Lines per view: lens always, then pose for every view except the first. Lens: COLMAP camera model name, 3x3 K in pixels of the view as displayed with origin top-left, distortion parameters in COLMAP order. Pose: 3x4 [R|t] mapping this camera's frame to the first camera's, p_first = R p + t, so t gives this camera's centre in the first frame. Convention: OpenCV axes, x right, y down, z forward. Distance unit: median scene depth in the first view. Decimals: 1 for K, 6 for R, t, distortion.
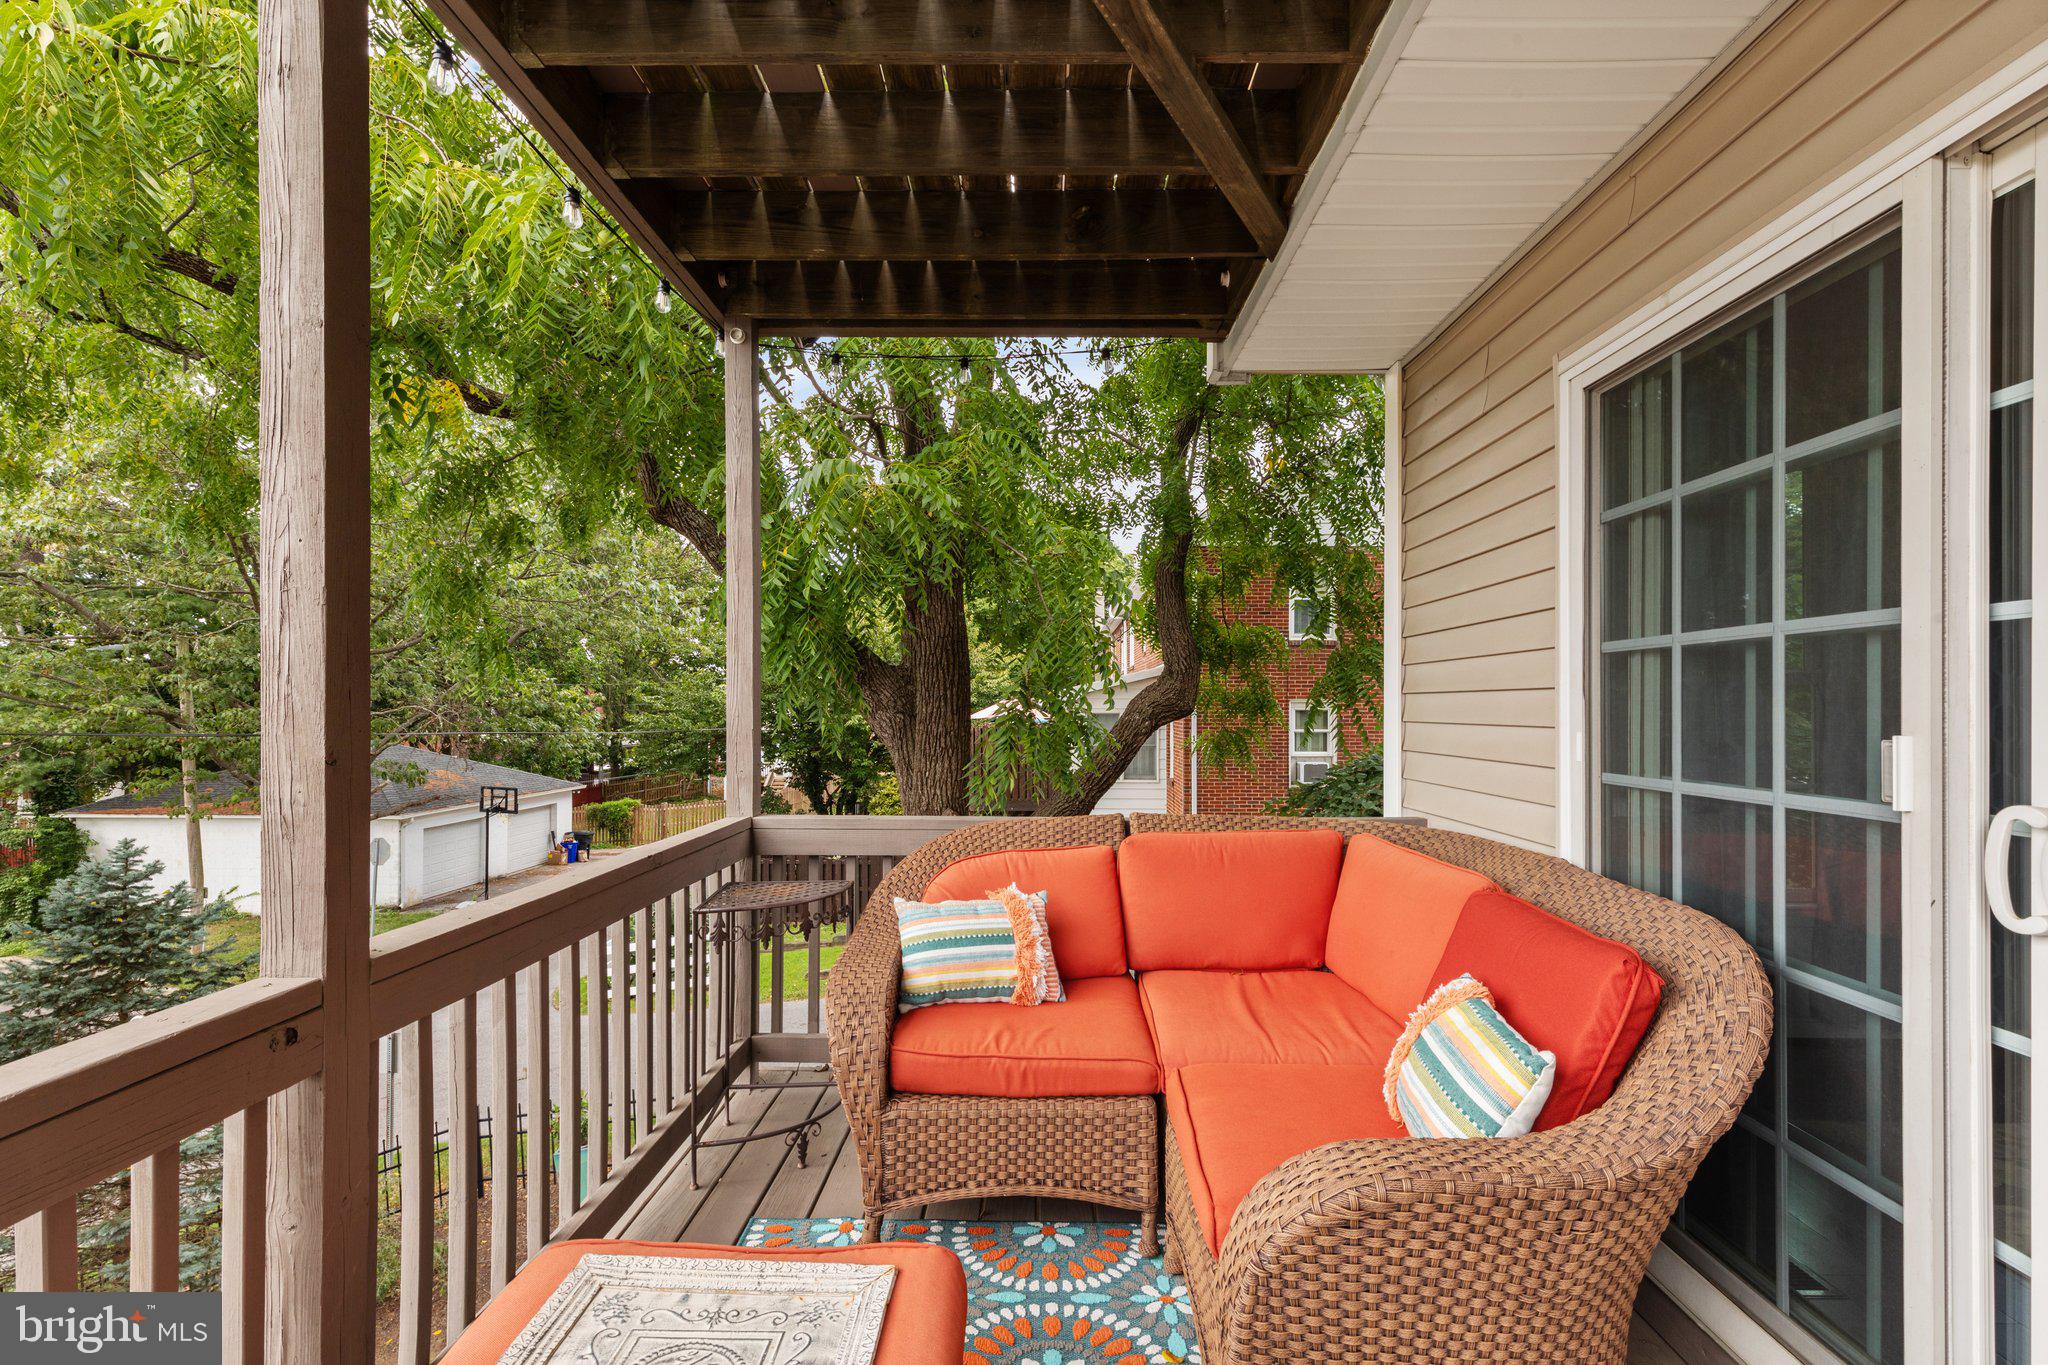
lens RADIAL K [[956.6, 0, 1027.0], [0, 956.6, 709.1], [0, 0, 1]] dist [0.000708, 0.000050]
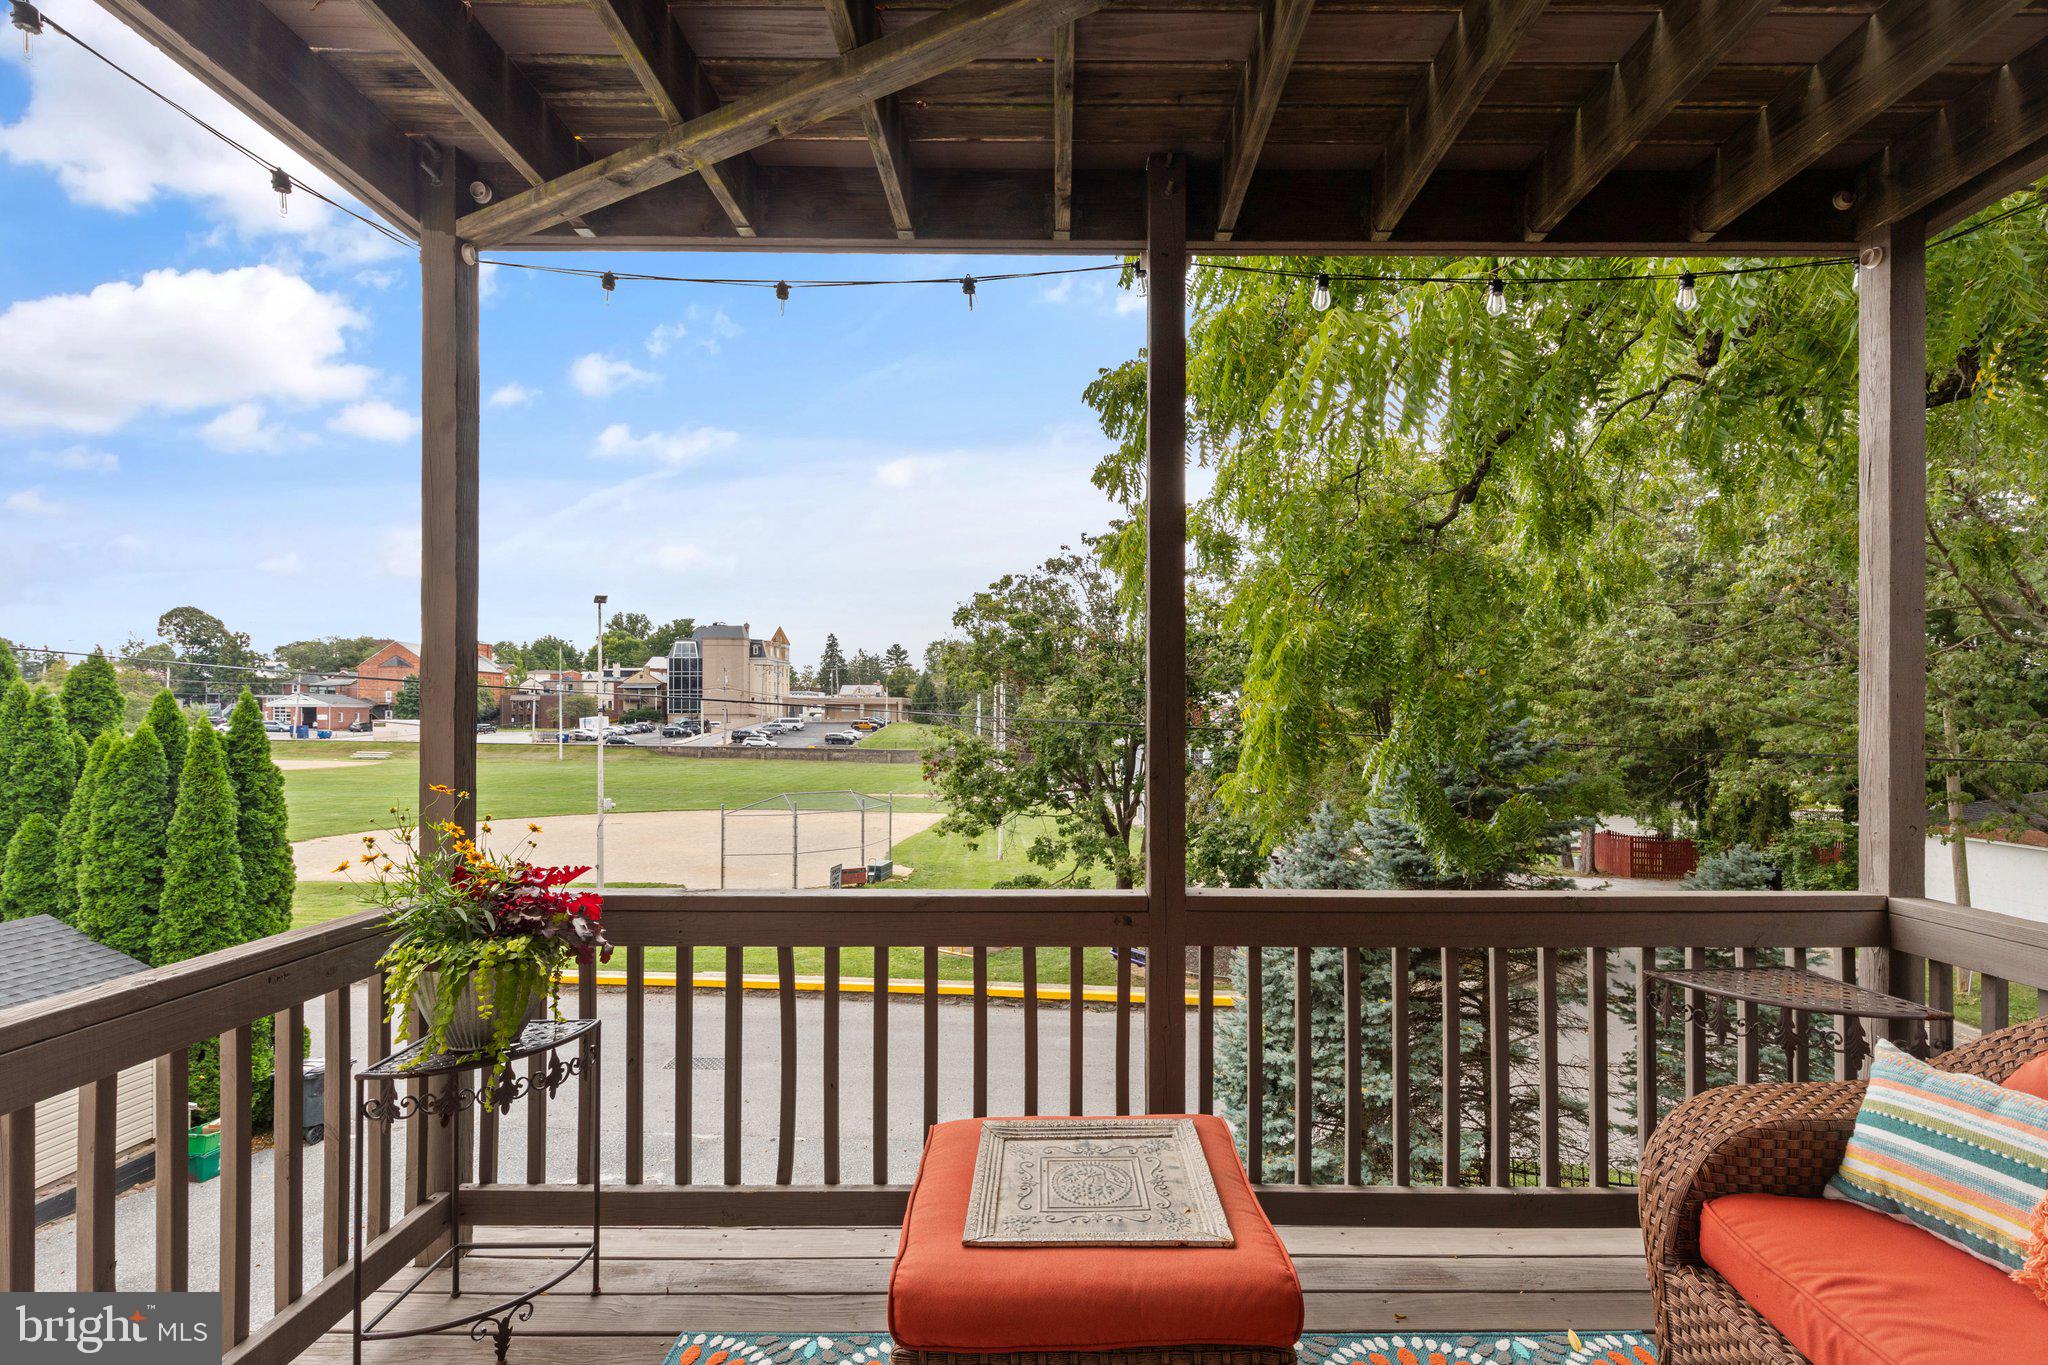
lens RADIAL K [[936.6, 0, 1015.3], [0, 936.6, 699.2], [0, 0, 1]] dist [0.013283, 0.000177]
pose [[-0.022925, -0.025636, -0.999408, 0.525697], [0.002188, 0.999667, -0.025693, -0.024794], [0.999735, -0.002776, -0.022861, 0.387851]]
